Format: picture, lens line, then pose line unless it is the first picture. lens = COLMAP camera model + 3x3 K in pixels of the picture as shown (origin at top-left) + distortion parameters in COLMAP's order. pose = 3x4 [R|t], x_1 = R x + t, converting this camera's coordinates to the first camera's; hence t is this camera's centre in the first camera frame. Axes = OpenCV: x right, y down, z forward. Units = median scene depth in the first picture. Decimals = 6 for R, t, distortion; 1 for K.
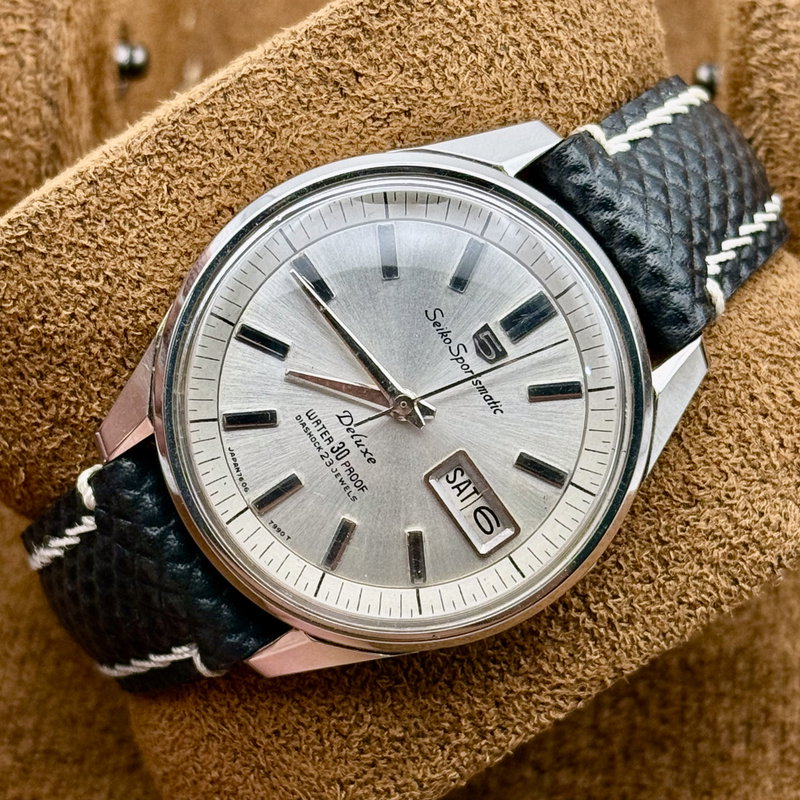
lens RADIAL K [[3009.5, 0, 398.5], [0, 3009.5, 418.4], [0, 0, 1]] dist [0.016679, -2.330365]
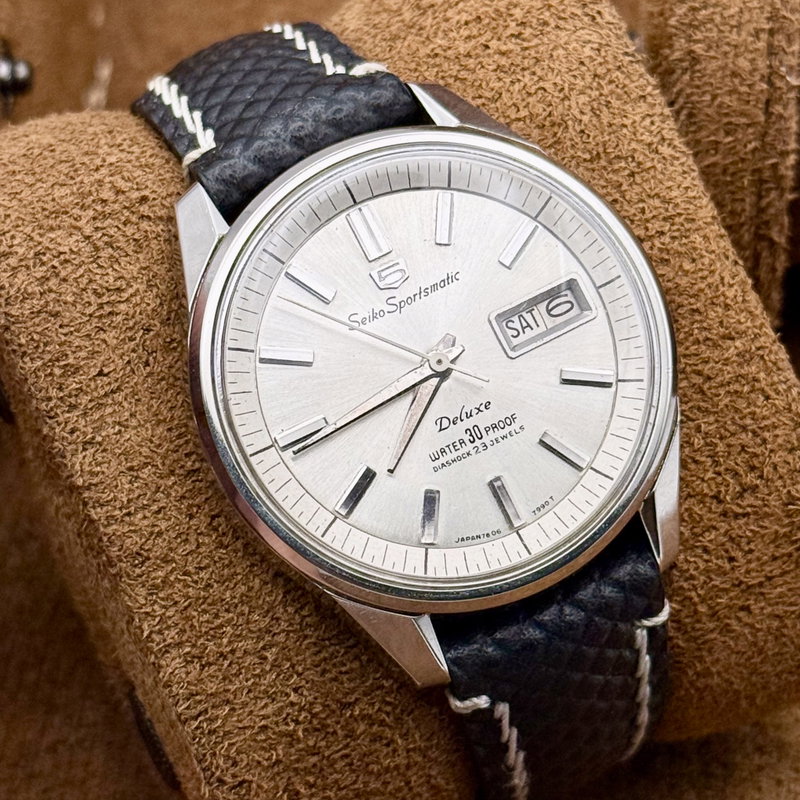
lens RADIAL K [[3009.5, 0, 398.5], [0, 3009.5, 418.4], [0, 0, 1]] dist [0.016679, -2.330365]
pose [[0.142811, -0.977361, 0.156110, -0.170938], [0.987842, 0.150541, 0.038807, -0.052675], [-0.061429, 0.148670, 0.986977, 0.004377]]
